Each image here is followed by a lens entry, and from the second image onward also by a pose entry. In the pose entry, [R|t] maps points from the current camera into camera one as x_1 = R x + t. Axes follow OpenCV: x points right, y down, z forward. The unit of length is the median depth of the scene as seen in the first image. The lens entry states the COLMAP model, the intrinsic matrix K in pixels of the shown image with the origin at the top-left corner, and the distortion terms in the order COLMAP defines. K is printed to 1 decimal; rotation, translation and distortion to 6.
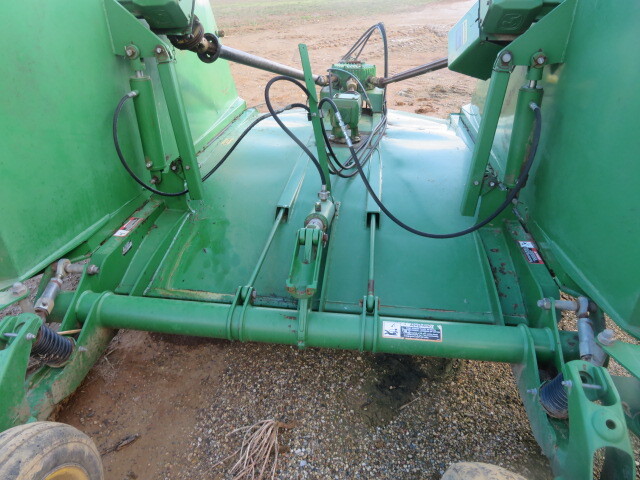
lens RADIAL K [[455.1, 0, 315.5], [0, 455.1, 233.7], [0, 0, 1]] dist [-0.022685, 0.007312]
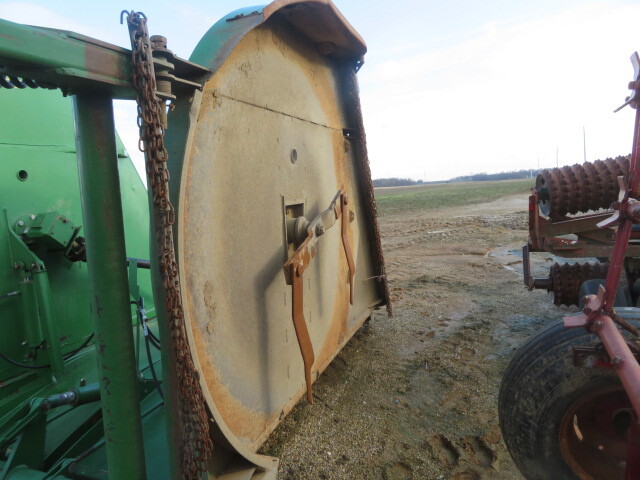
lens RADIAL K [[455.1, 0, 316.2], [0, 455.1, 236.6], [0, 0, 1]] dist [-0.022685, 0.007312]
pose [[0.971244, -0.017504, -0.237443, 0.865631], [-0.072495, 0.928196, -0.364961, -0.021257], [0.226782, 0.371679, 0.900236, -0.143461]]
